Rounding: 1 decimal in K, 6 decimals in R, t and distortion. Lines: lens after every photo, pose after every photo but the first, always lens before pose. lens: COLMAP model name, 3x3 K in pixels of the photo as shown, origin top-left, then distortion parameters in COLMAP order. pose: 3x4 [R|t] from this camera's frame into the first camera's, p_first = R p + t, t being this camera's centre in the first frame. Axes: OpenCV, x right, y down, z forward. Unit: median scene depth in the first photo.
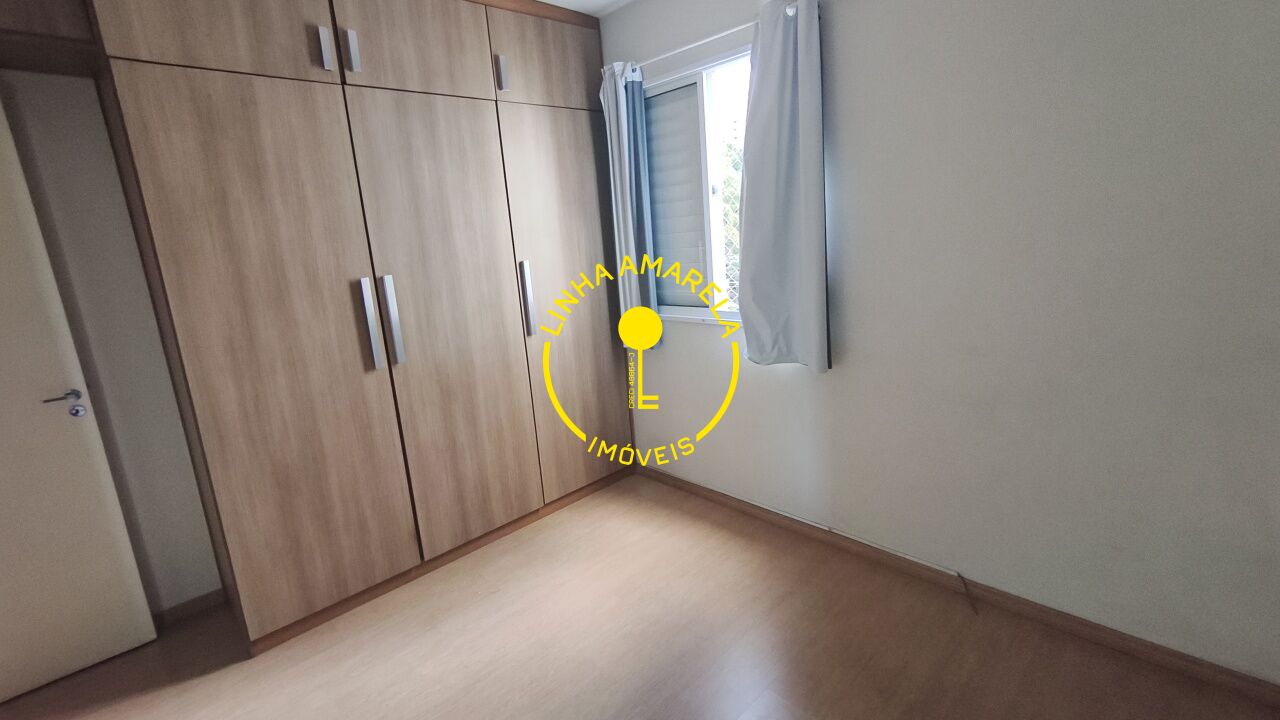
lens RADIAL K [[563.6, 0, 636.1], [0, 563.6, 357.5], [0, 0, 1]] dist [-0.000536, -0.000135]
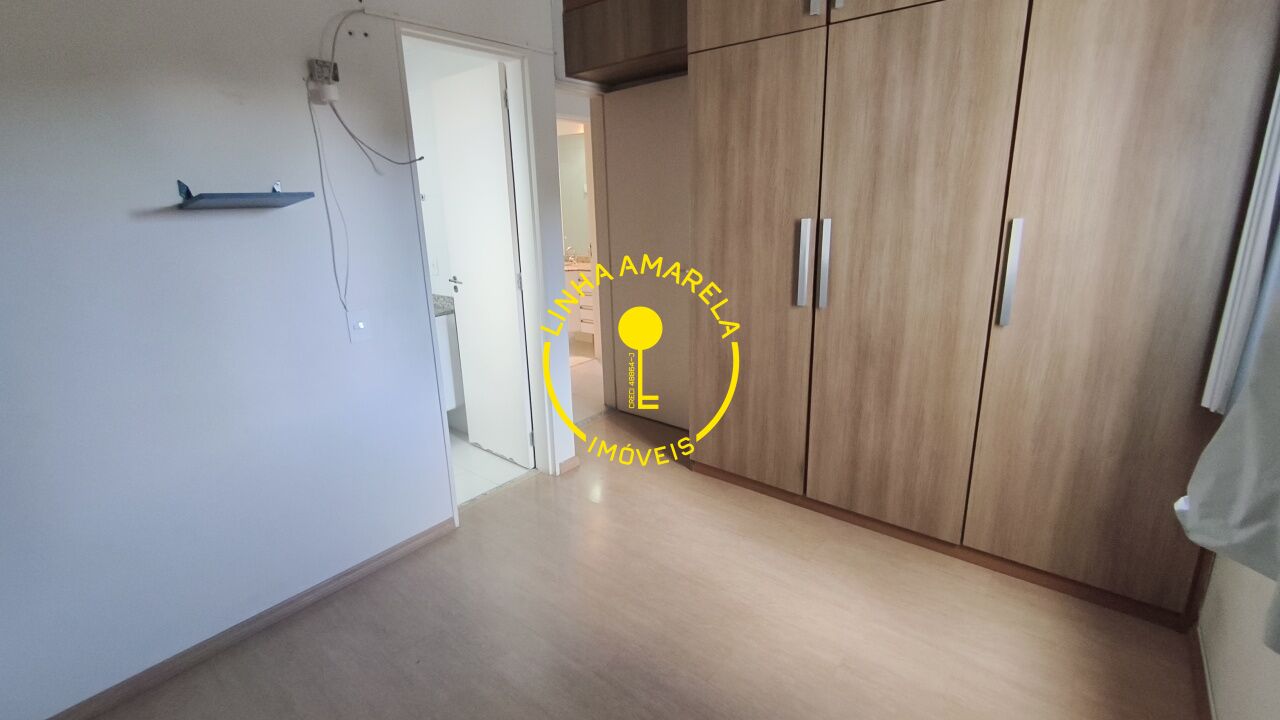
lens RADIAL K [[563.6, 0, 637.7], [0, 563.6, 352.7], [0, 0, 1]] dist [-0.000536, -0.000135]
pose [[0.113494, 0.332560, -0.936228, 0.493176], [-0.197657, 0.931039, 0.306755, -0.150328], [0.973679, 0.150237, 0.171400, 0.488825]]
